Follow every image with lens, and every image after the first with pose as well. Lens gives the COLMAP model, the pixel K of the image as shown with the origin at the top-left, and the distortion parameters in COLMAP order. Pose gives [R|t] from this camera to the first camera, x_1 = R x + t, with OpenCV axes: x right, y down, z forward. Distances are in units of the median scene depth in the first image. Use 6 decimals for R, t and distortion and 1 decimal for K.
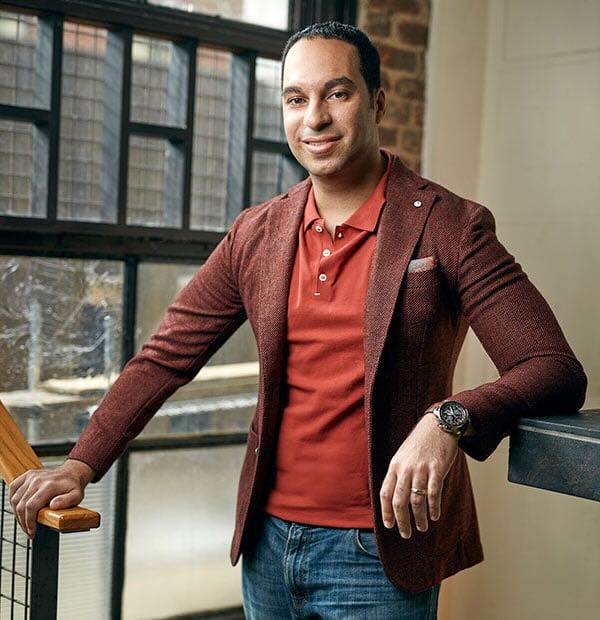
lens RADIAL K [[553.9, 0, 299.8], [0, 553.9, 308.4], [0, 0, 1]] dist [-0.003323, 0.004670]
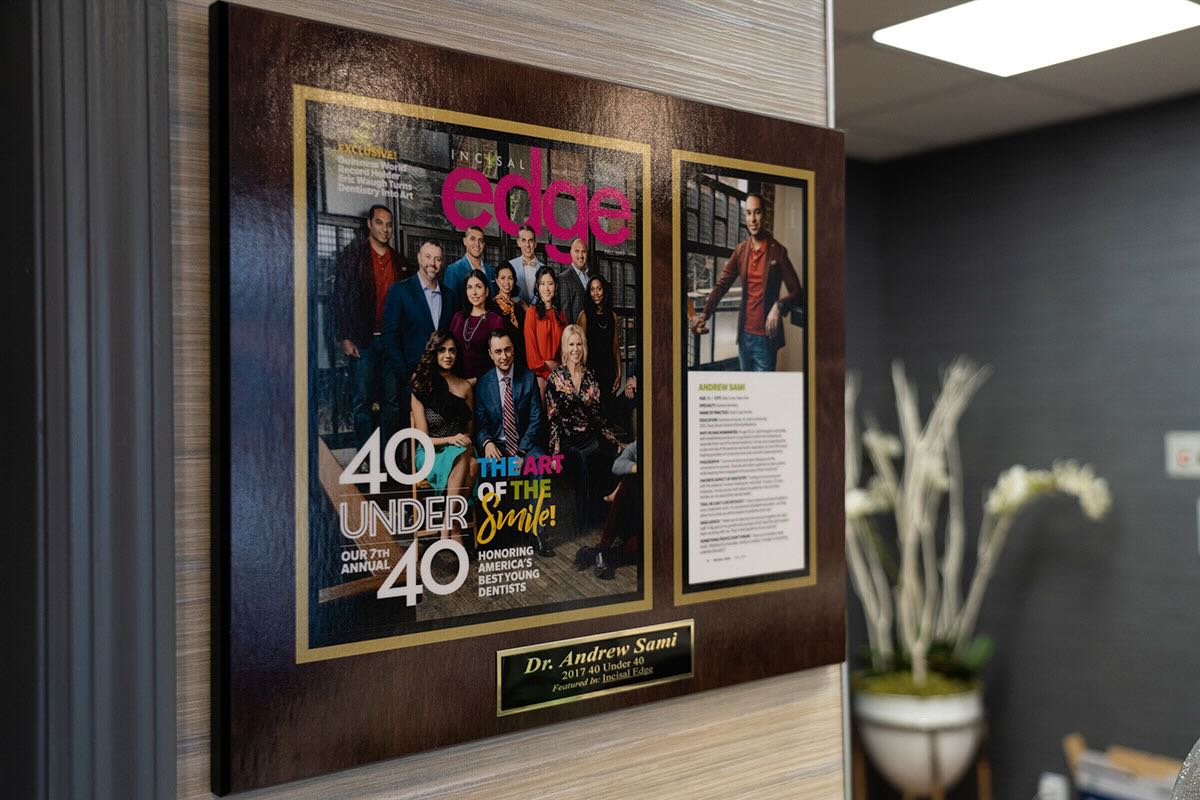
lens RADIAL K [[1274.0, 0, 599.7], [0, 1274.0, 399.9], [0, 0, 1]] dist [0.006487, 0.000000]
pose [[0.772775, -0.004962, 0.634661, -5.887428], [0.001961, 0.999983, 0.005431, 0.763903], [-0.634677, -0.002953, 0.772772, -4.662580]]
